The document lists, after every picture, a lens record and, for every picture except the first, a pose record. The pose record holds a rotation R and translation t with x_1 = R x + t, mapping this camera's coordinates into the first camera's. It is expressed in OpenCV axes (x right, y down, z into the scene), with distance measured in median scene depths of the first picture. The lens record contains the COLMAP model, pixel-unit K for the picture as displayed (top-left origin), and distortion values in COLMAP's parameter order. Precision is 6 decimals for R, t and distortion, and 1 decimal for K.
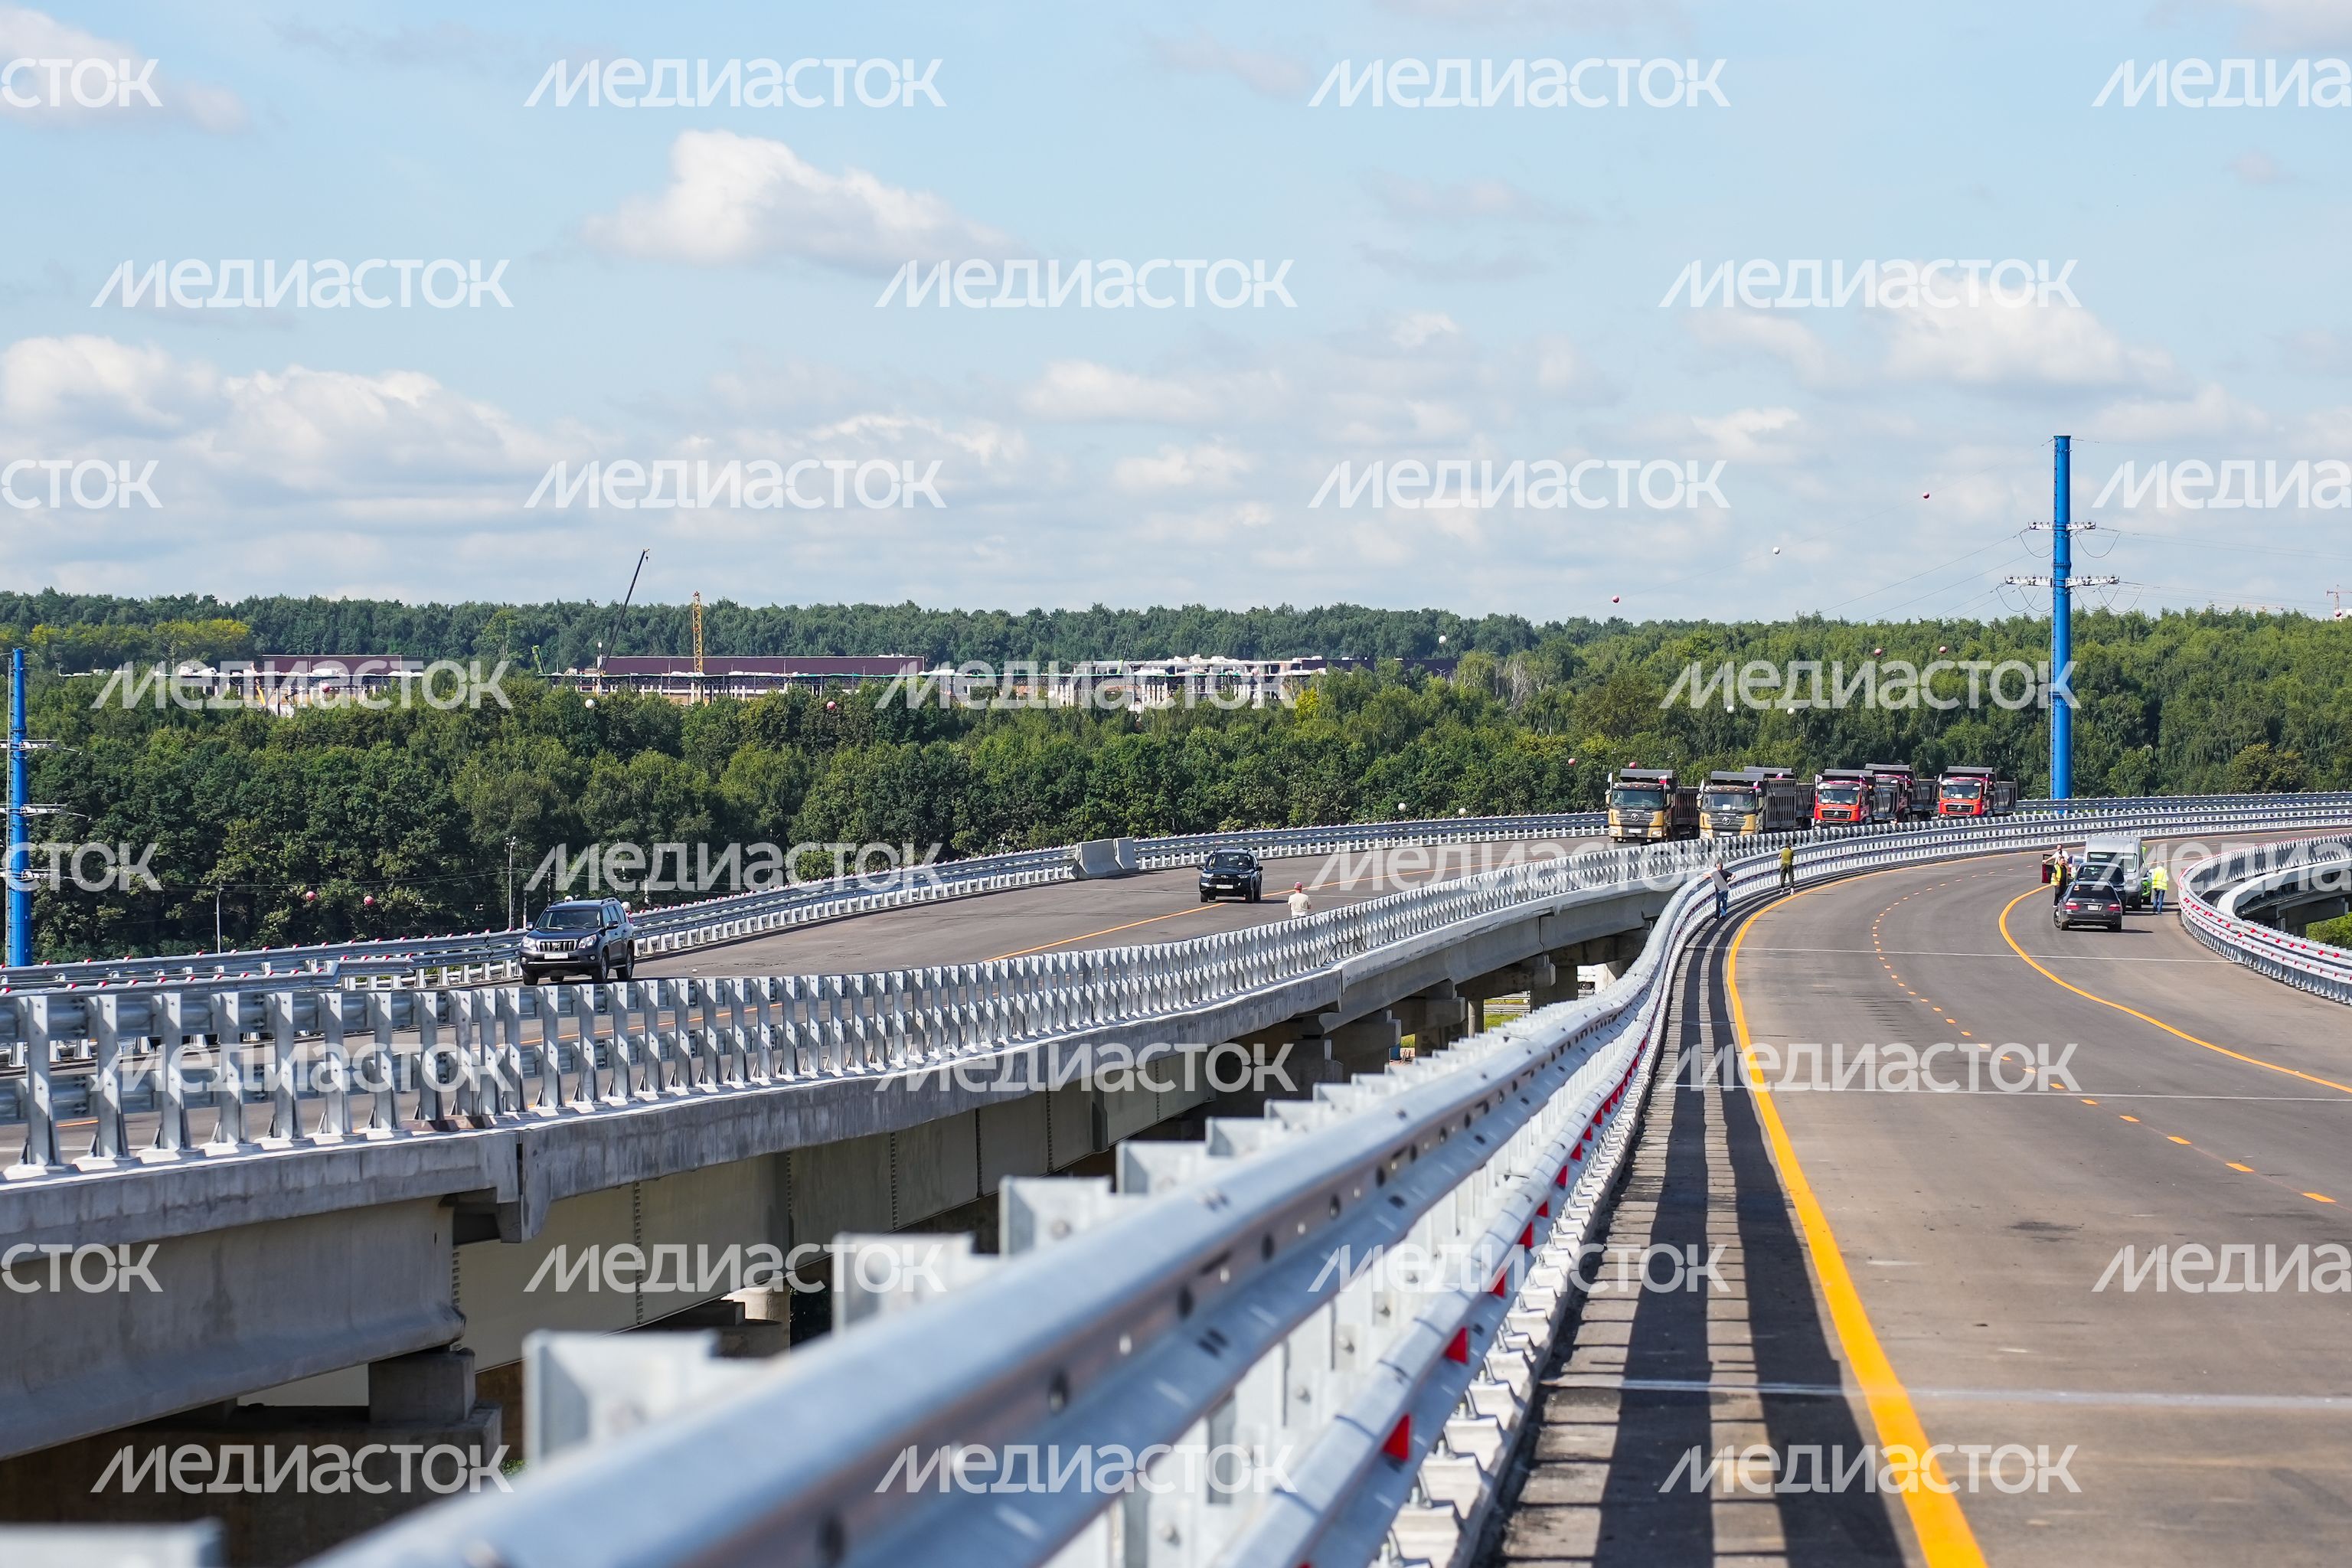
lens RADIAL K [[7415.8, 0, 1176.0], [0, 7415.8, 784.0], [0, 0, 1]] dist [0.073471, 0.287194]
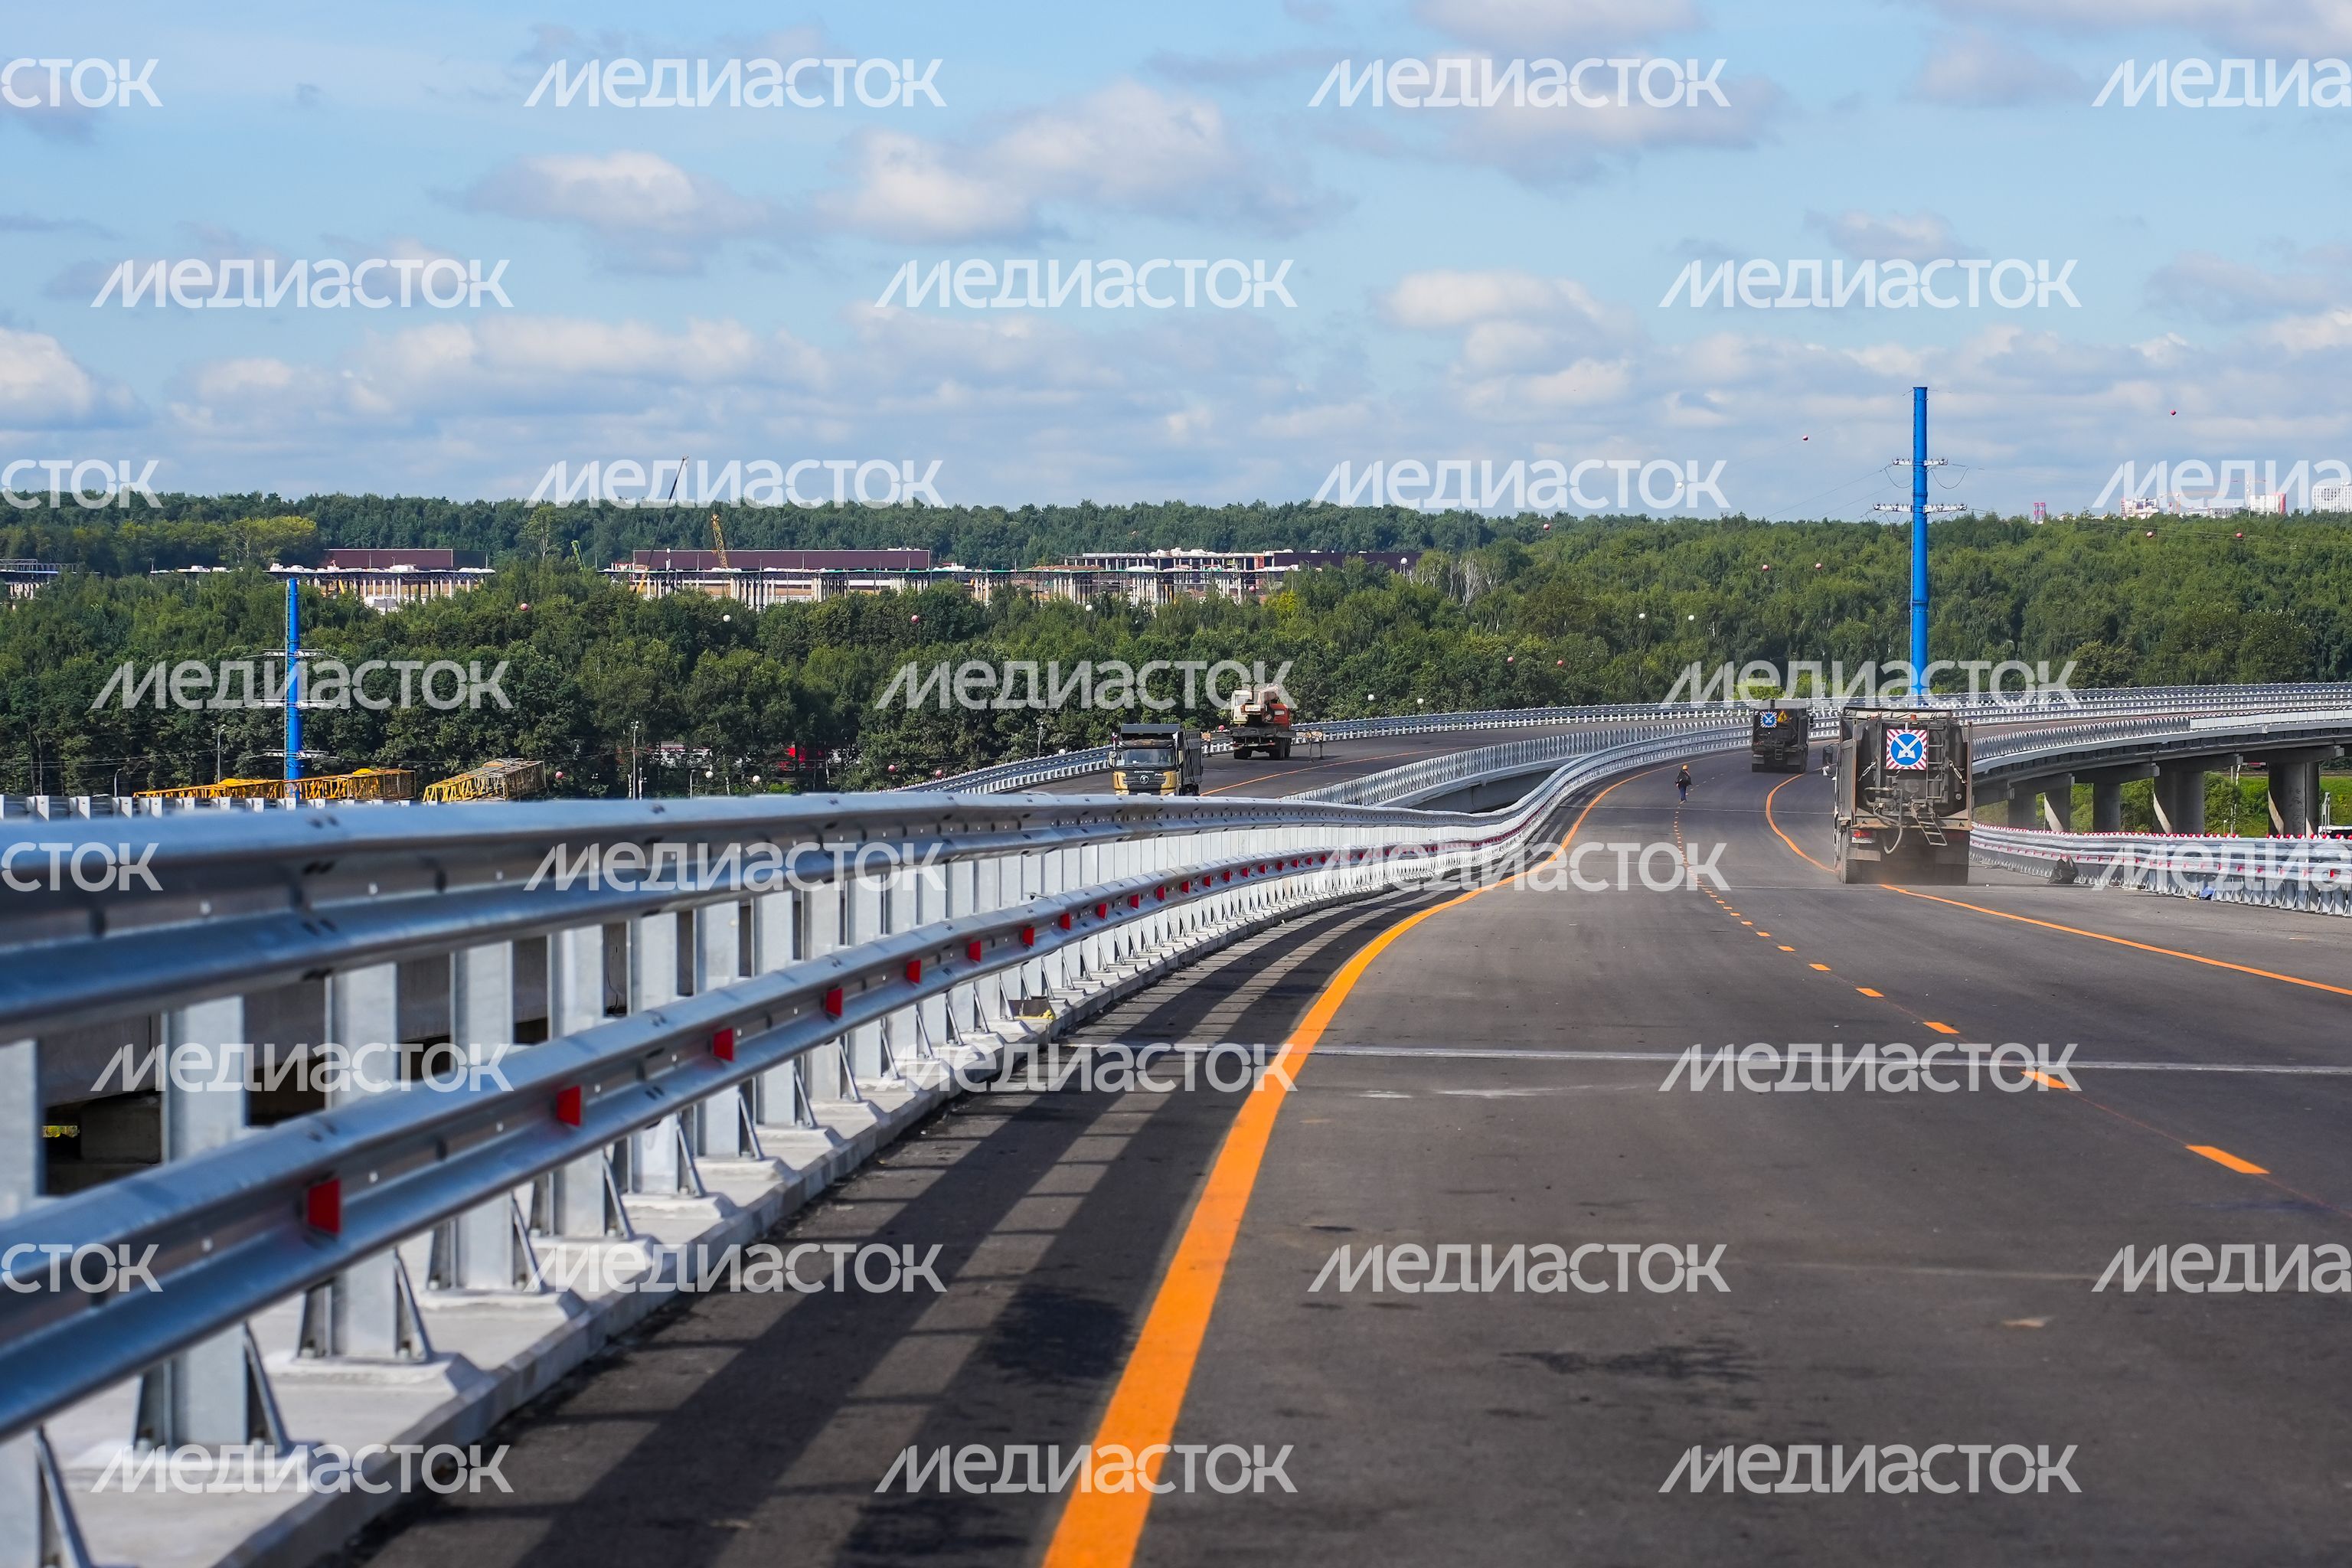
lens RADIAL K [[7459.1, 0, 1176.0], [0, 7459.1, 784.0], [0, 0, 1]] dist [0.133613, 0.495829]
pose [[0.999984, 0.000150, 0.005737, -0.004978], [-0.000250, 0.999849, 0.017393, -0.002314], [-0.005734, -0.017394, 0.999832, -0.131395]]
